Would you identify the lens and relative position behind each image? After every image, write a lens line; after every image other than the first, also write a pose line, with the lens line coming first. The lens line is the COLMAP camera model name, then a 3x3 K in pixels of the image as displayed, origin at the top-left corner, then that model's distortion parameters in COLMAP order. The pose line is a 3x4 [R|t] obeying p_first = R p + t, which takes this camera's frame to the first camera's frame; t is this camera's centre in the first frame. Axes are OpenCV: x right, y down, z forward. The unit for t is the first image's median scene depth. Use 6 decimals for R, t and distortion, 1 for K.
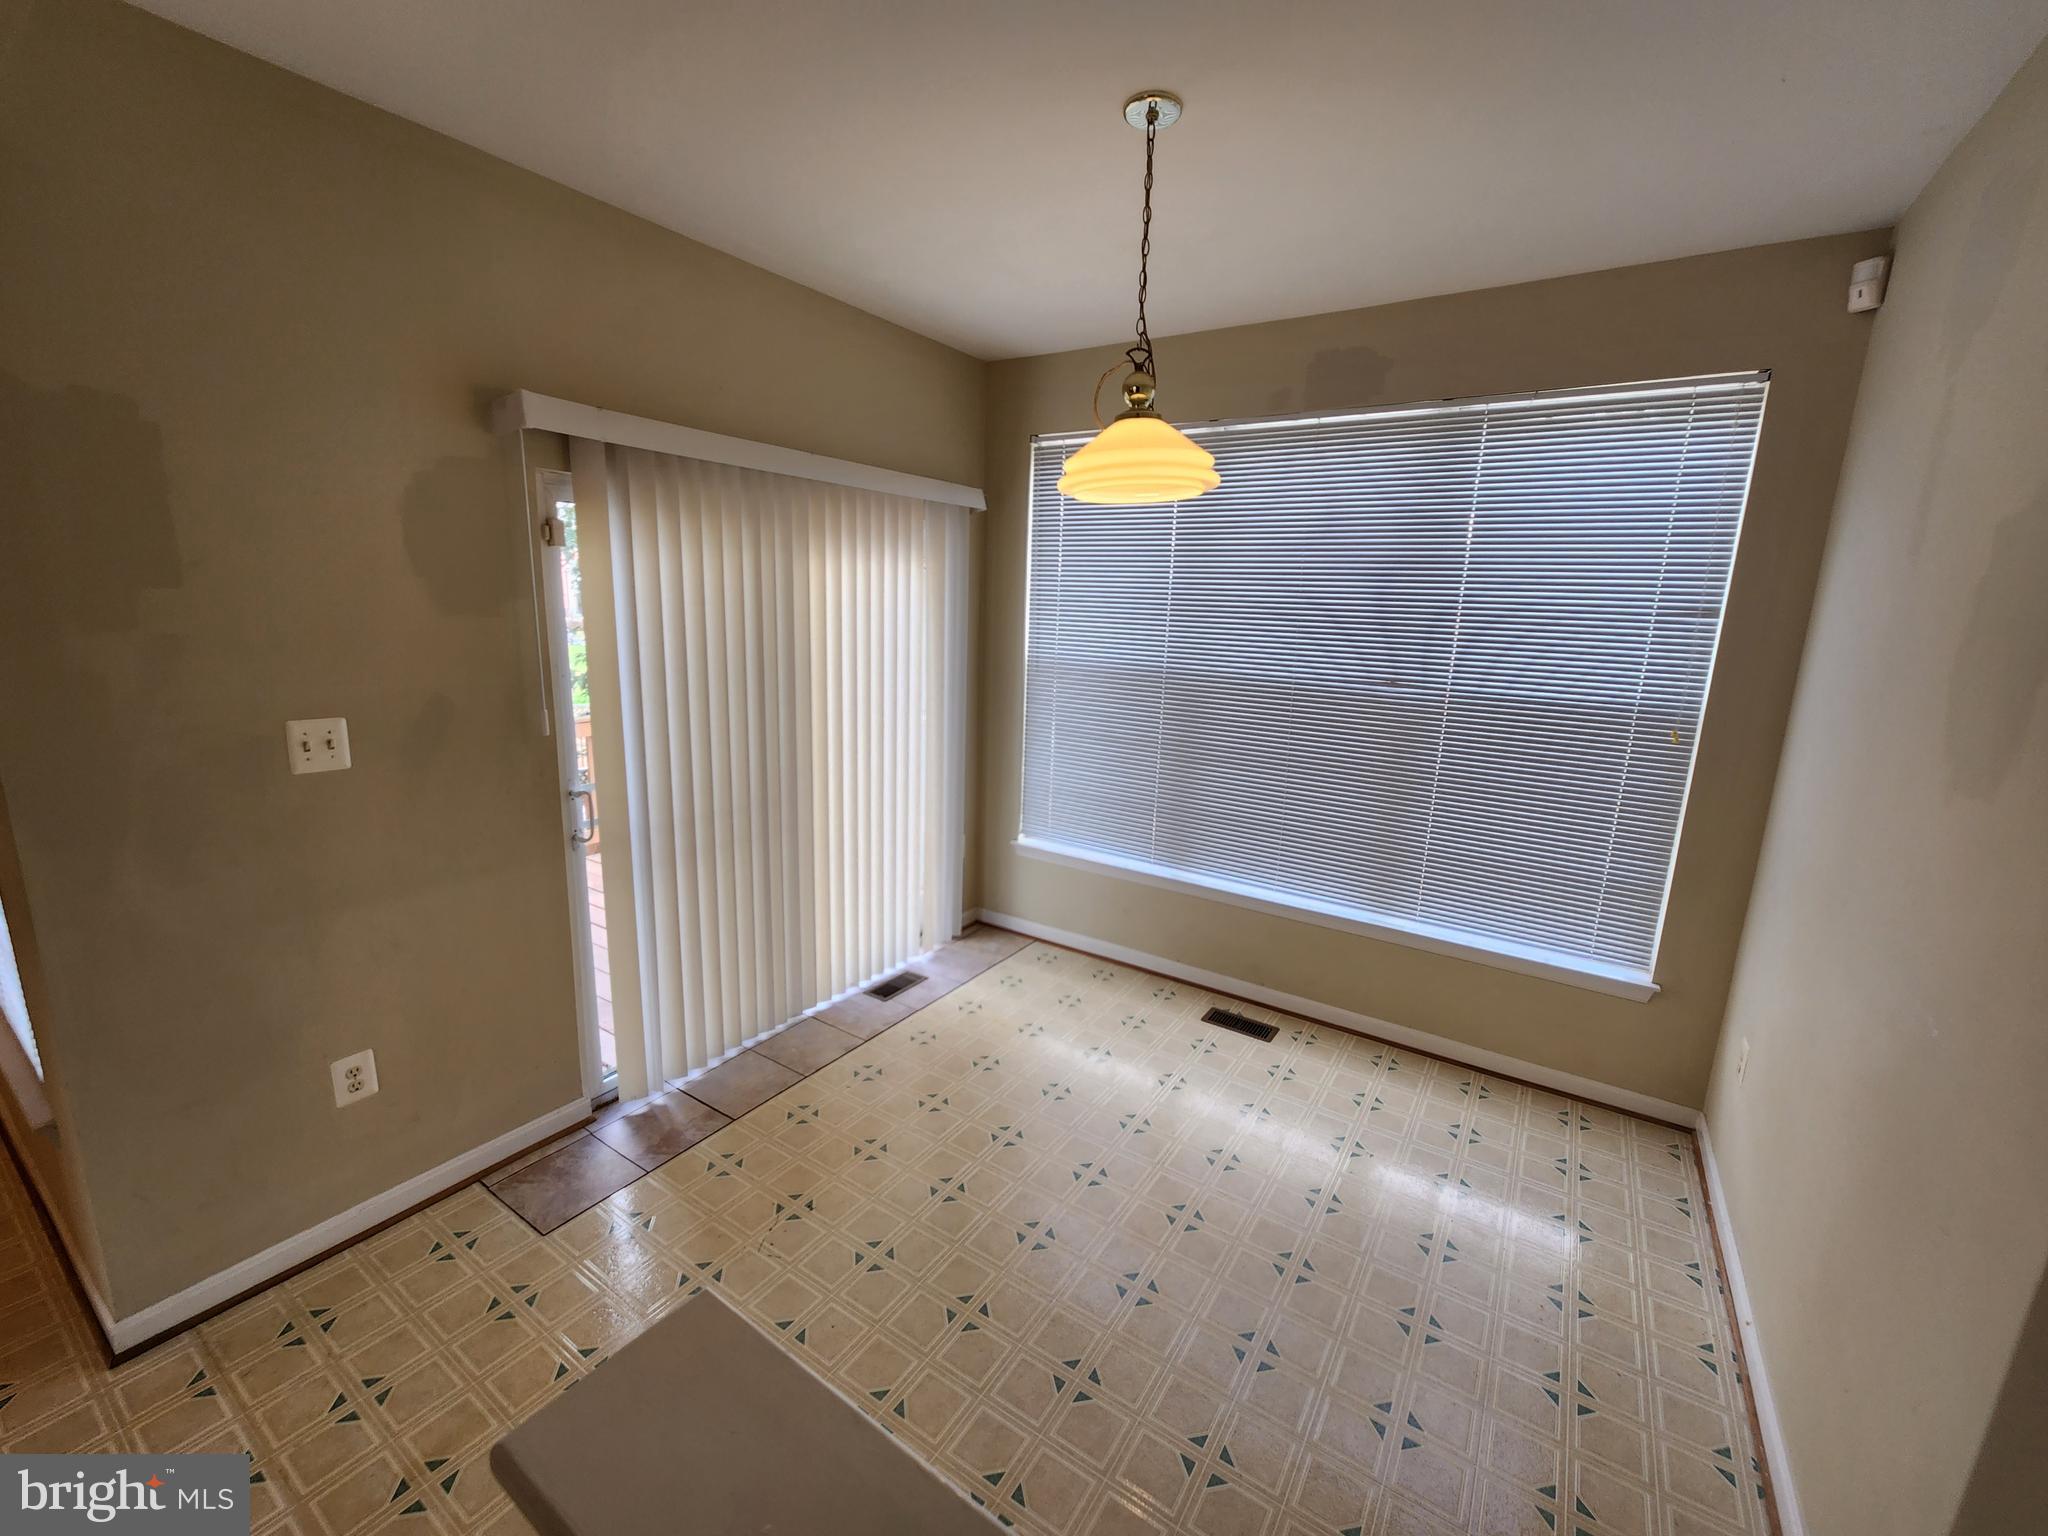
lens RADIAL K [[838.9, 0, 1025.6], [0, 838.9, 769.4], [0, 0, 1]] dist [0.005164, -0.003477]
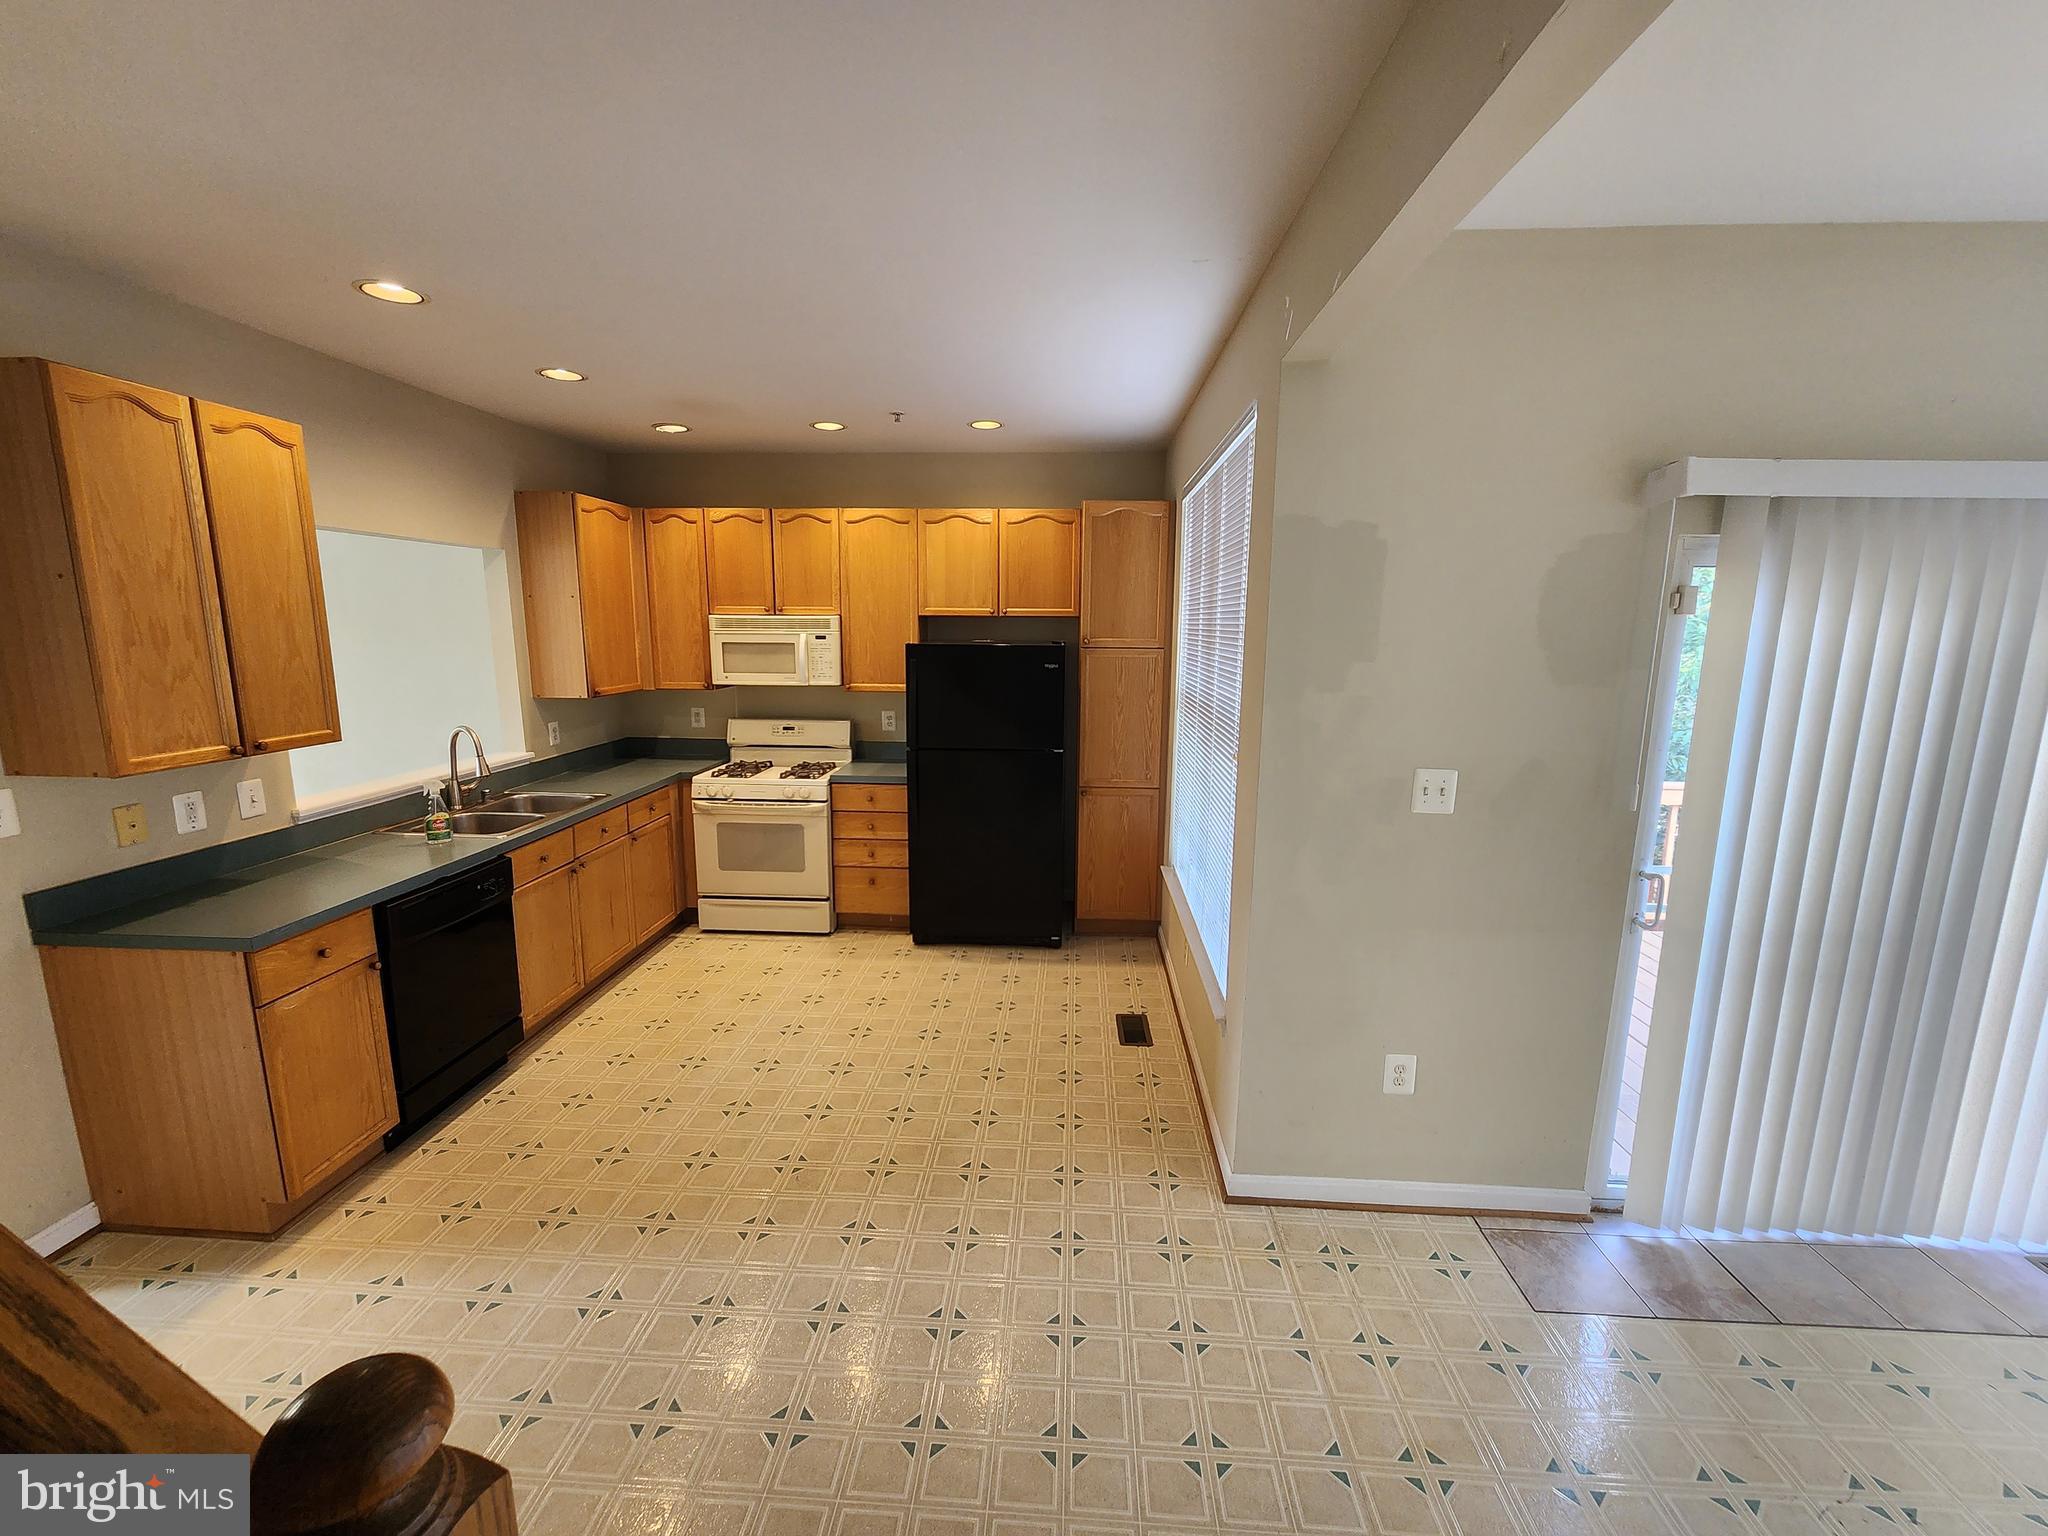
lens RADIAL K [[838.9, 0, 1020.7], [0, 838.9, 771.5], [0, 0, 1]] dist [0.005164, -0.003477]
pose [[0.492447, 0.116111, -0.862563, -0.088013], [-0.170637, 0.984707, 0.035134, 0.001479], [0.853451, 0.129883, 0.504729, -0.085063]]
